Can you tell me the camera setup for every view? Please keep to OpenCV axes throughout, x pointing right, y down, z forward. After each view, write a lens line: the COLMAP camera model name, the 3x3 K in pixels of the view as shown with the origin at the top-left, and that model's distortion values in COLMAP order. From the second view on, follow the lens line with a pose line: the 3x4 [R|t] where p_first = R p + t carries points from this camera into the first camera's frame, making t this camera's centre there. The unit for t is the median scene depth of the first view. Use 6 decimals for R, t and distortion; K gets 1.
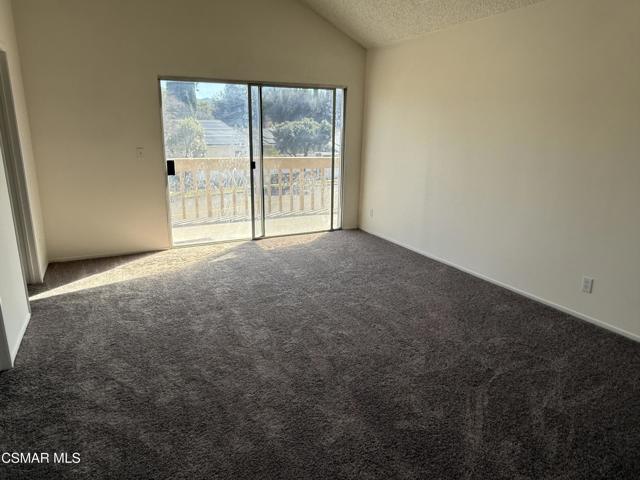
lens RADIAL K [[430.1, 0, 316.8], [0, 430.1, 238.3], [0, 0, 1]] dist [0.004050, 0.010527]
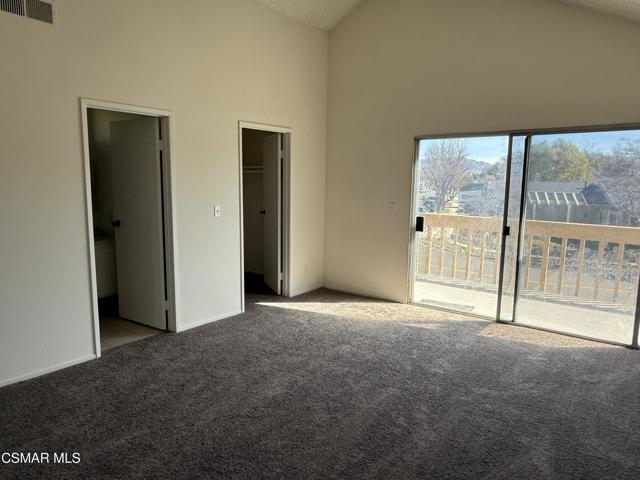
lens RADIAL K [[430.1, 0, 317.9], [0, 430.1, 240.5], [0, 0, 1]] dist [0.004050, 0.010527]
pose [[0.440738, 0.123284, -0.889129, 0.452738], [-0.232098, 0.972491, 0.019793, -0.091957], [0.867111, 0.197642, 0.457228, 0.346613]]
